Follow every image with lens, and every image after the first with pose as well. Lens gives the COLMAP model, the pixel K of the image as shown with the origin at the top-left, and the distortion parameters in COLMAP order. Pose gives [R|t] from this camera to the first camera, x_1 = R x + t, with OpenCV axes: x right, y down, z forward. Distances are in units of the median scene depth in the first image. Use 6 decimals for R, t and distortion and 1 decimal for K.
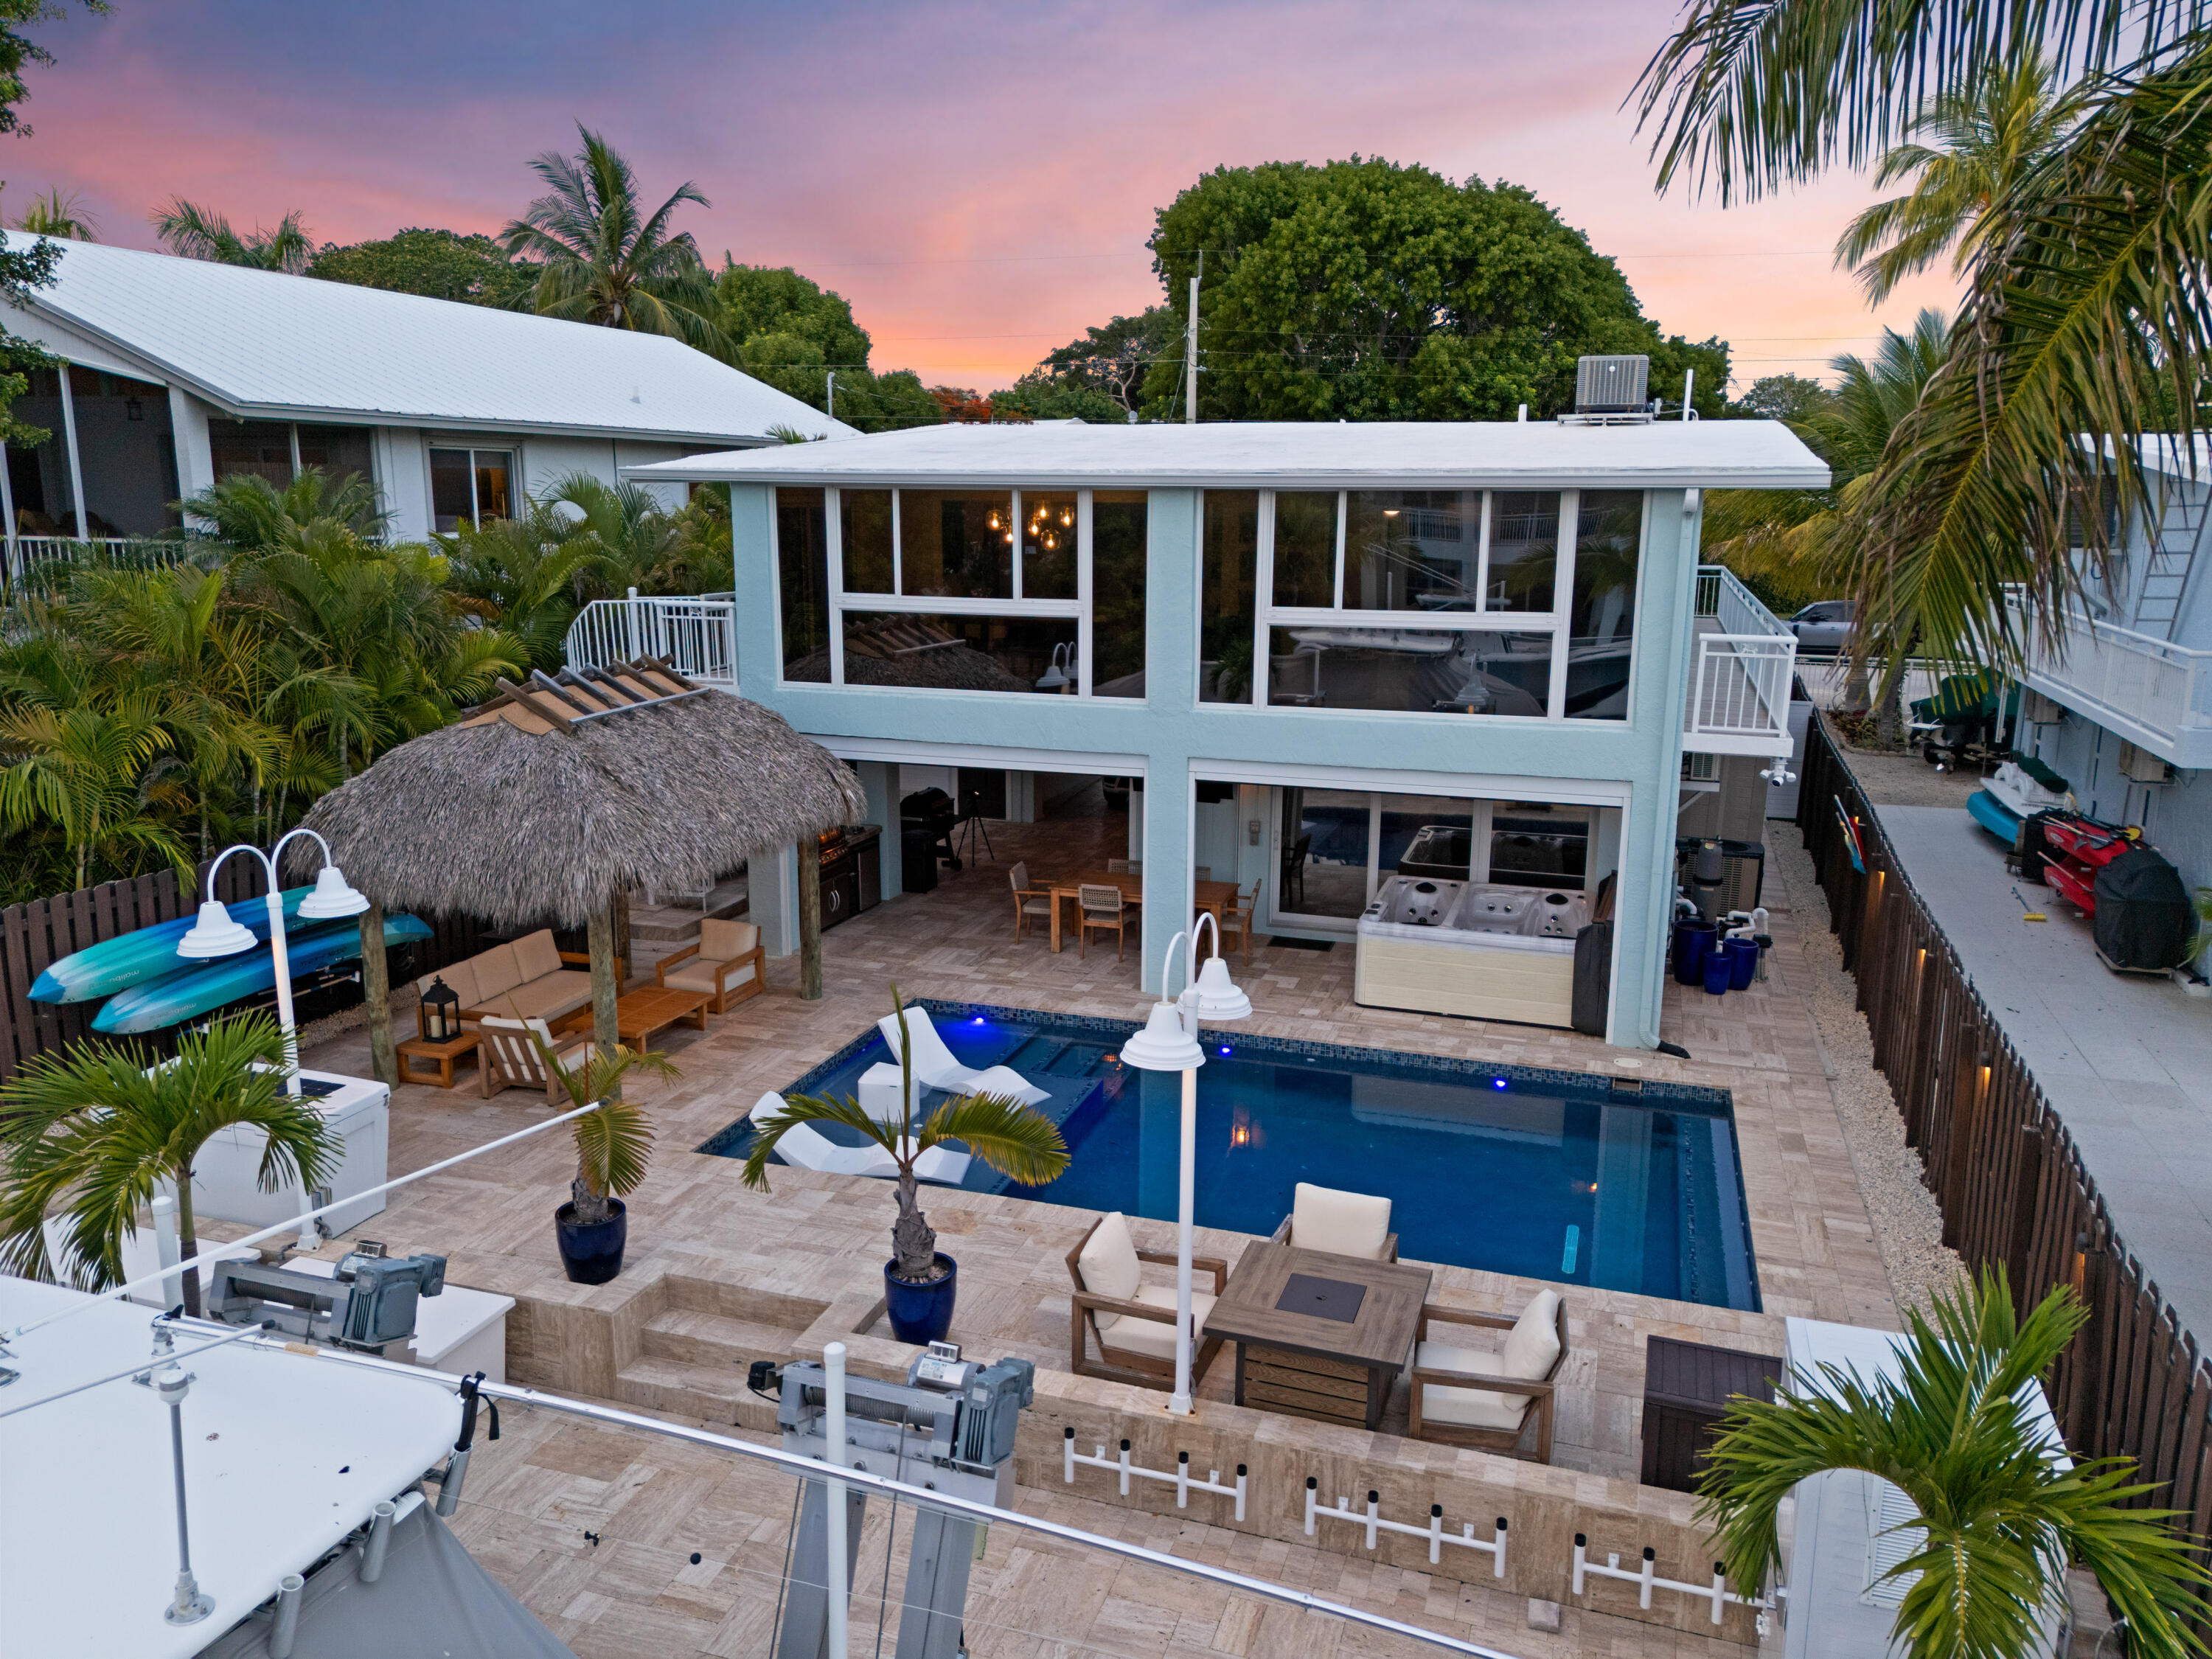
lens RADIAL K [[1649.1, 0, 1106.0], [0, 1649.1, 829.5], [0, 0, 1]] dist [0.045908, -0.003429]
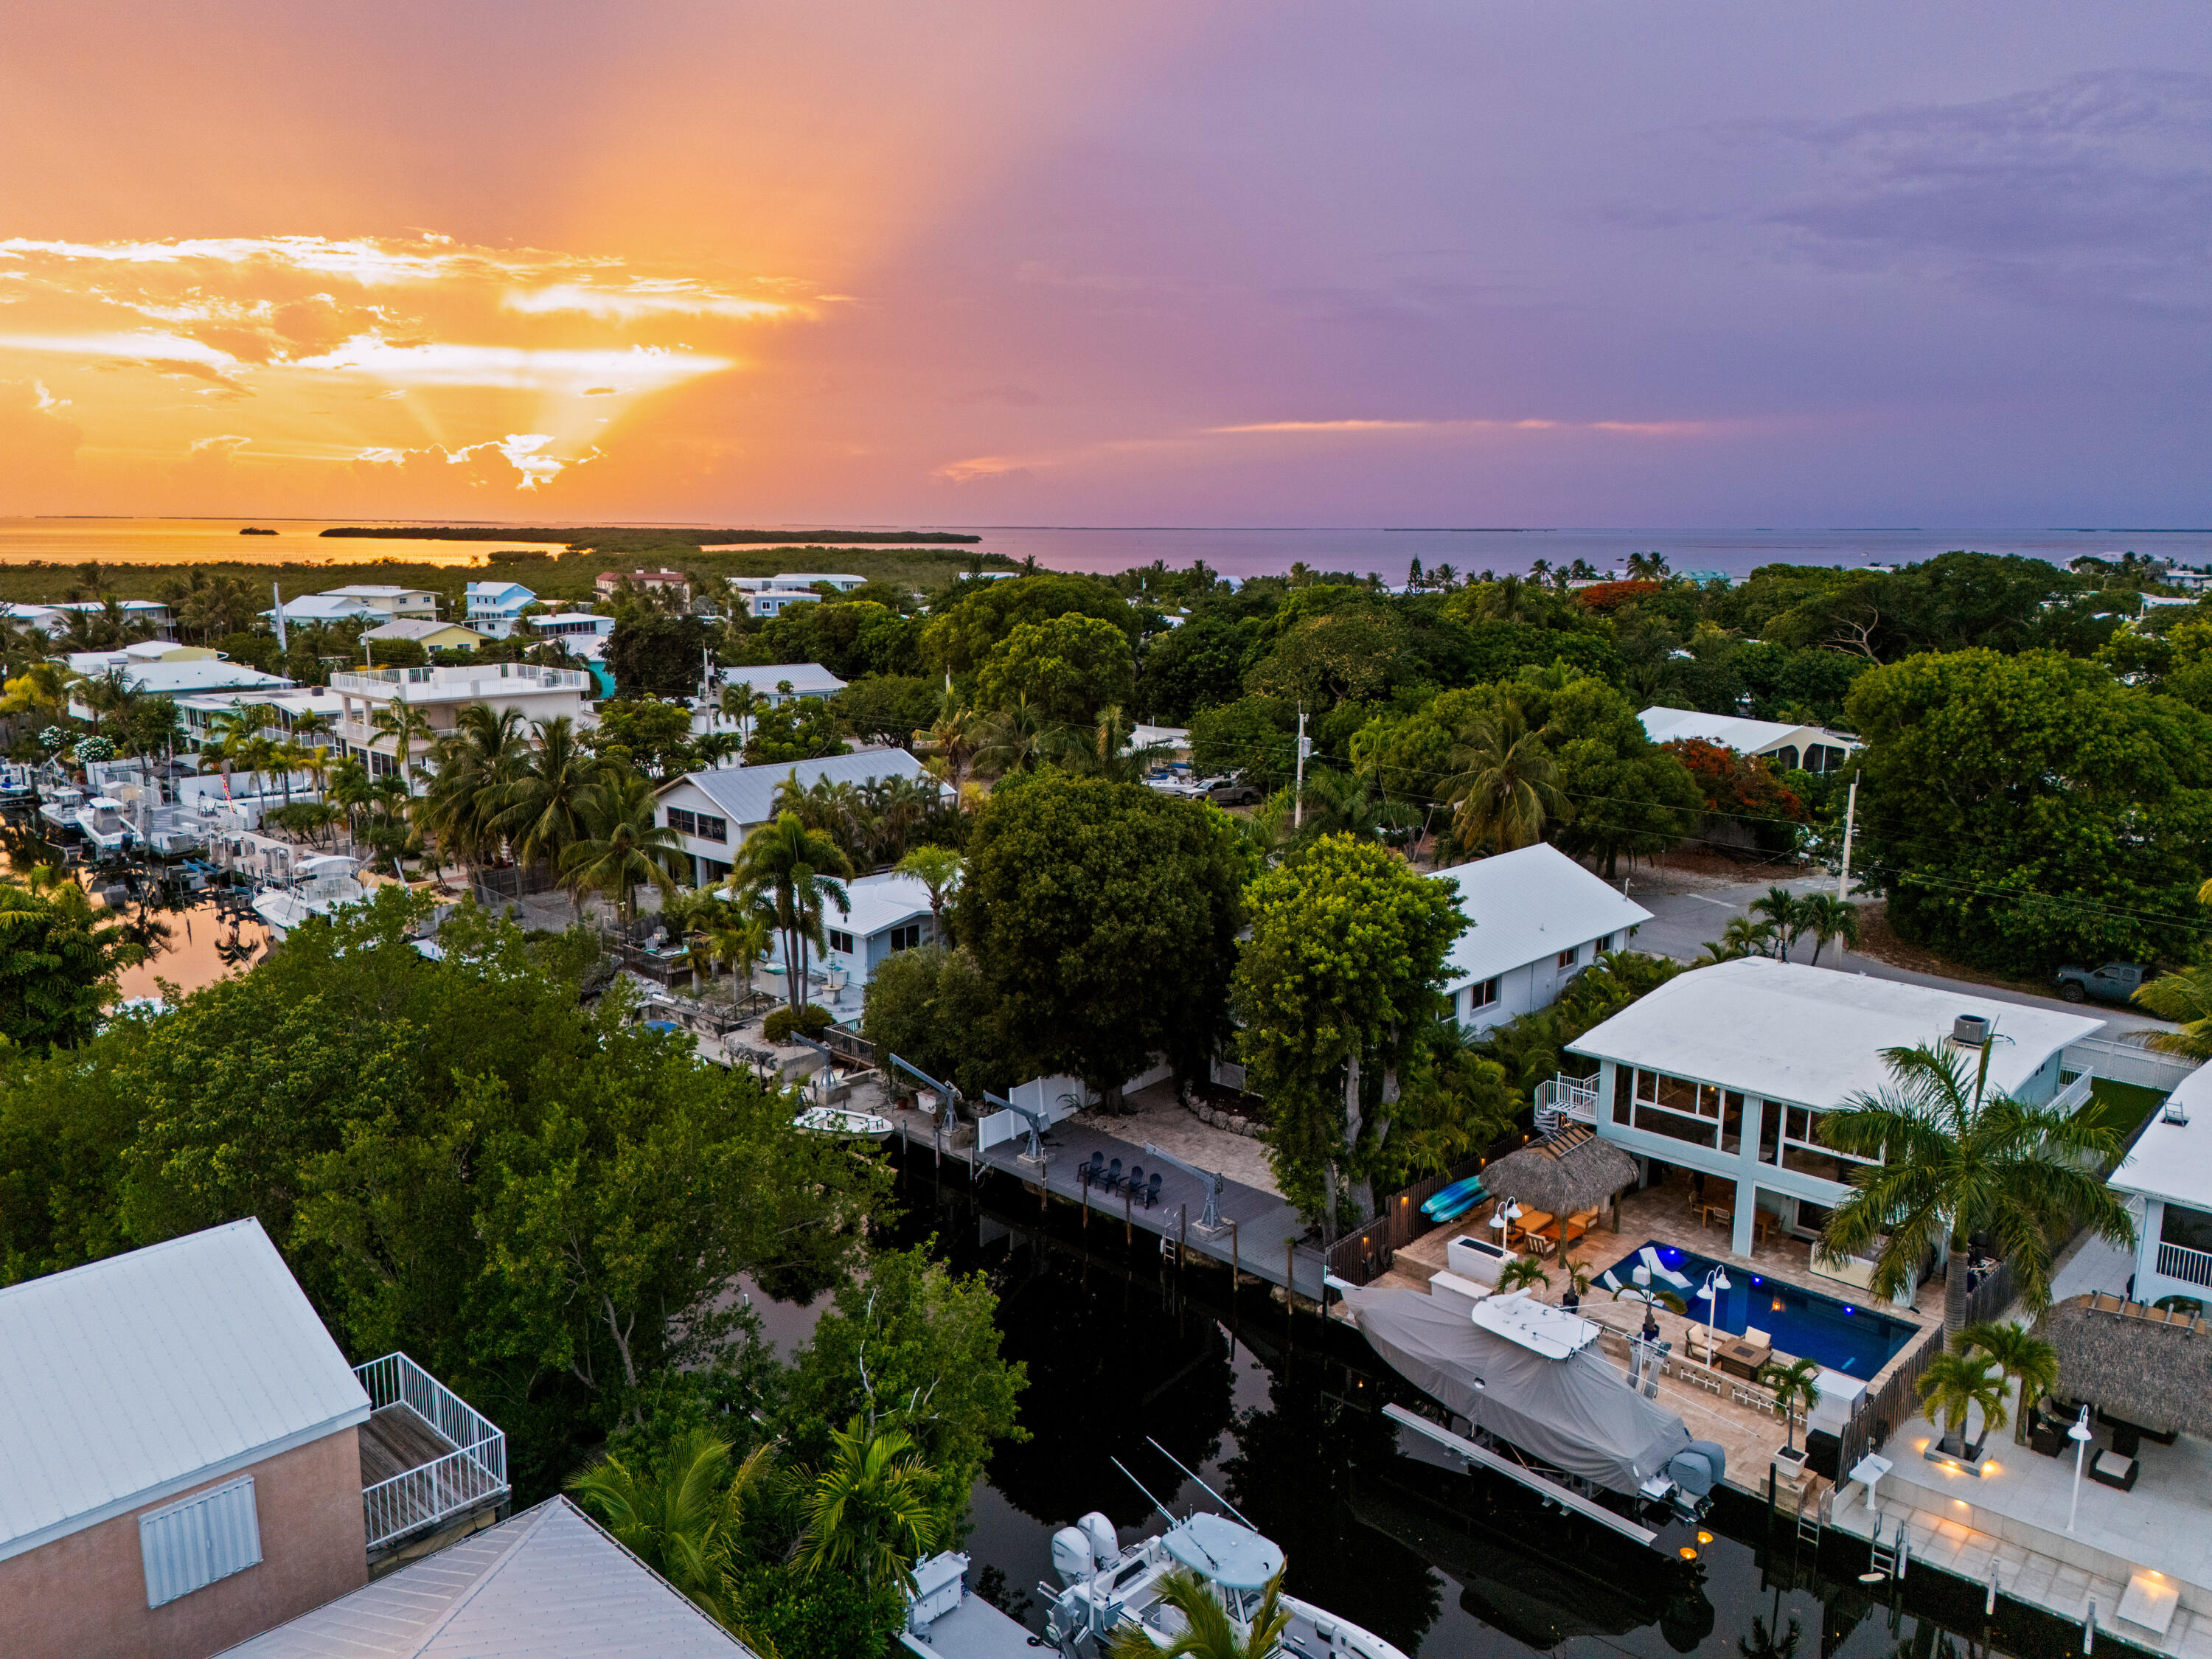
lens RADIAL K [[1649.1, 0, 1106.0], [0, 1649.1, 829.5], [0, 0, 1]] dist [0.045908, -0.003429]
pose [[0.905962, 0.082033, -0.415335, 0.186556], [-0.090923, 0.995857, -0.001637, -0.558749], [0.413479, 0.039246, 0.909667, -2.251029]]
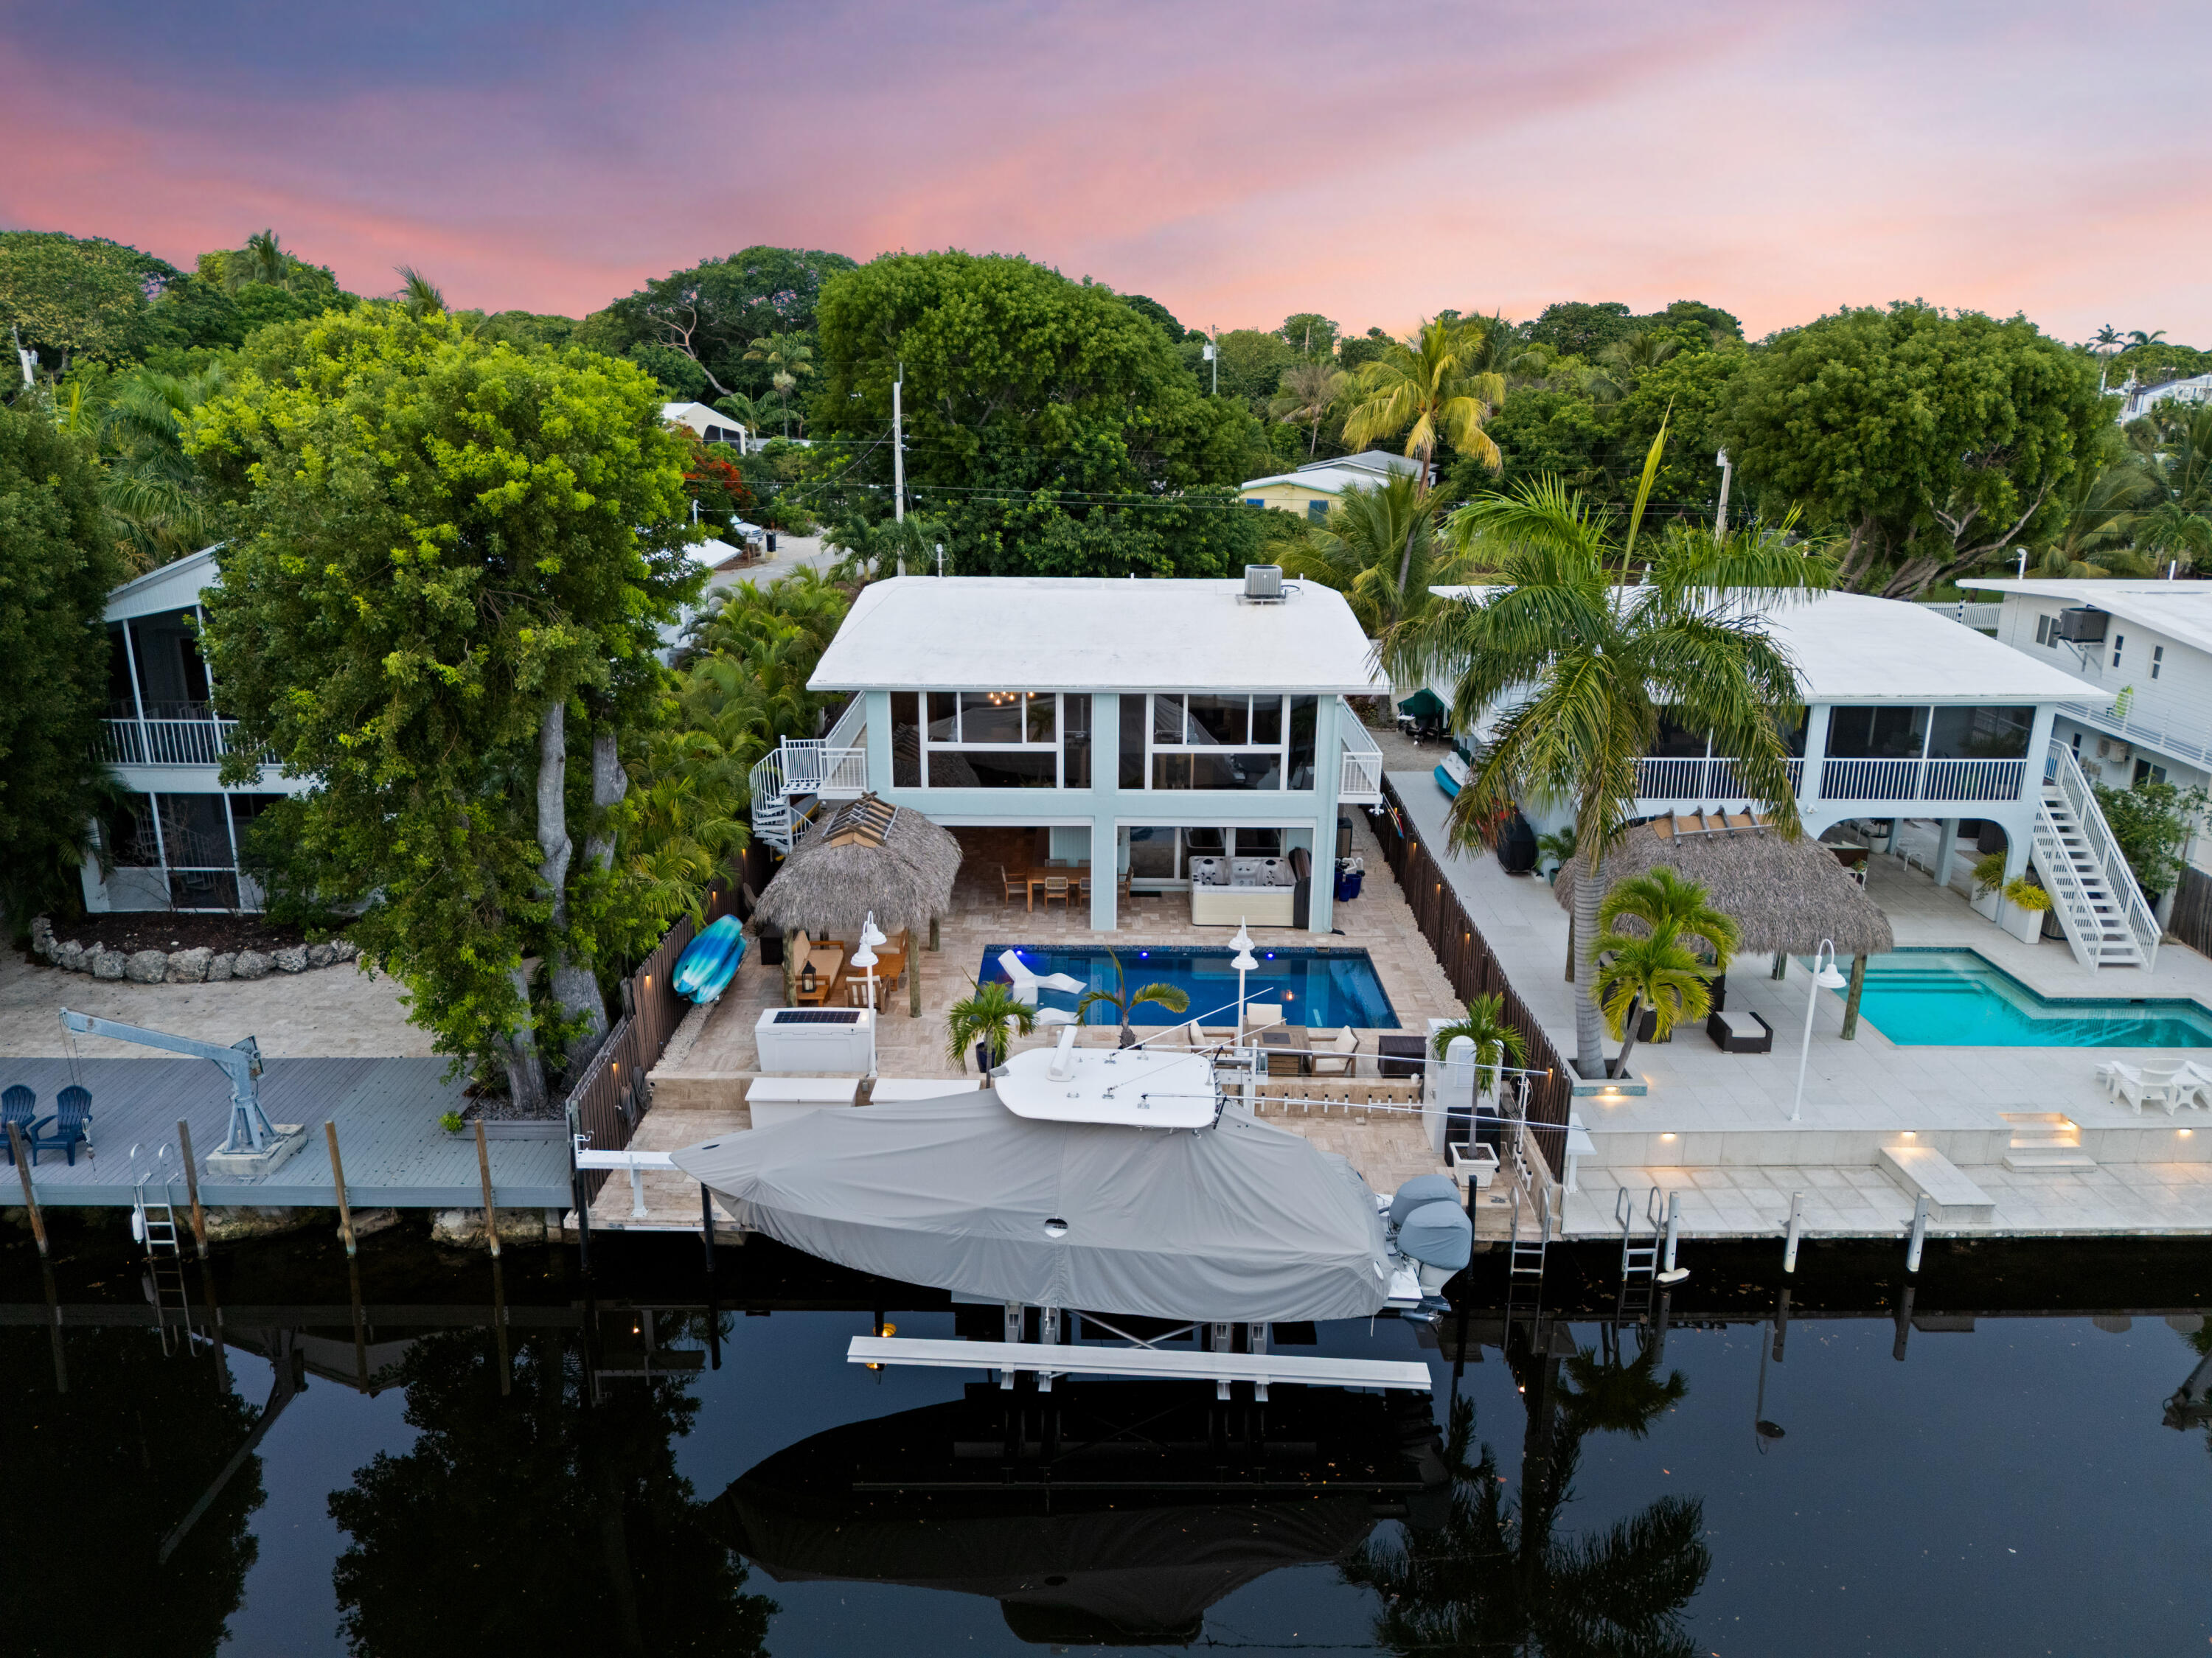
lens RADIAL K [[1640.8, 0, 1106.0], [0, 1640.8, 829.0], [0, 0, 1]] dist [0.079145, -0.006503]
pose [[0.951815, -0.086067, 0.294349, -0.558008], [0.062457, 0.994097, 0.088710, -0.207319], [-0.300246, -0.066051, 0.951572, -0.944176]]
